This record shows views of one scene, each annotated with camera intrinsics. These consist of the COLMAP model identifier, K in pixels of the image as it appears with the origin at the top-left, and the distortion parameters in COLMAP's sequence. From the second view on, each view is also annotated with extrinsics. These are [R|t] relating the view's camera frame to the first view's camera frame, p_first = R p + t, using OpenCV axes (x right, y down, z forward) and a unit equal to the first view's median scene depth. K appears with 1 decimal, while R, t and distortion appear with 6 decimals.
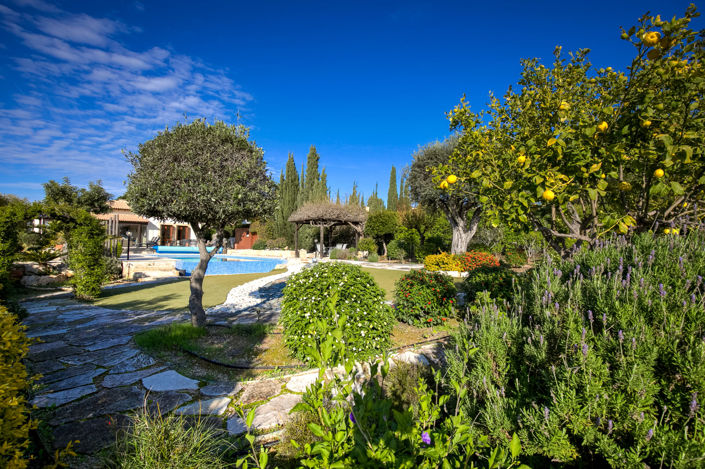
lens RADIAL K [[314.9, 0, 350.9], [0, 314.9, 236.4], [0, 0, 1]] dist [-0.001115, 0.000301]
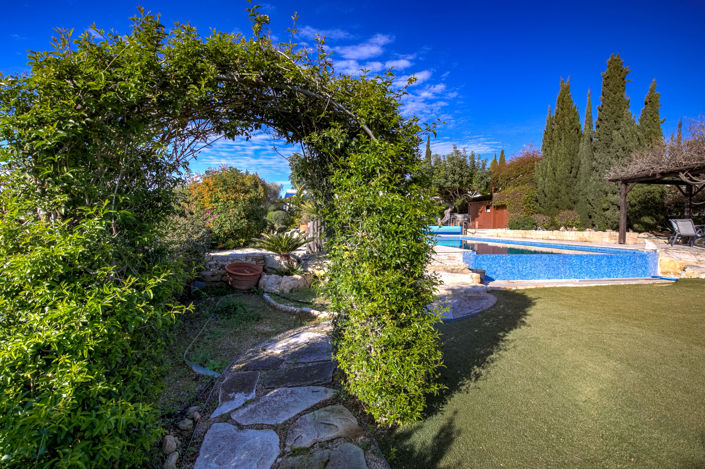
lens RADIAL K [[314.9, 0, 353.8], [0, 314.9, 232.0], [0, 0, 1]] dist [-0.001115, 0.000301]
pose [[0.828875, 0.005480, -0.559406, -0.398518], [0.025179, 0.998573, 0.047090, 0.011768], [0.558866, -0.053117, 0.827555, 0.433118]]
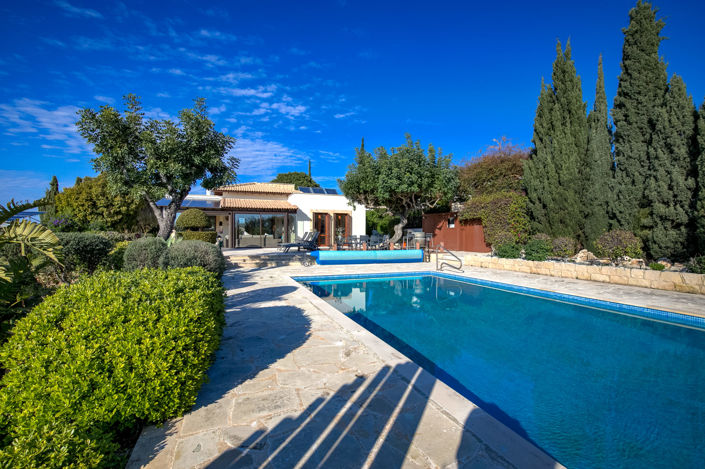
lens RADIAL K [[314.9, 0, 354.5], [0, 314.9, 236.4], [0, 0, 1]] dist [-0.001115, 0.000301]
pose [[0.933391, -0.013617, -0.358603, -0.669934], [0.027811, 0.999019, 0.034451, -0.018383], [0.357782, -0.042129, 0.932854, 0.968125]]
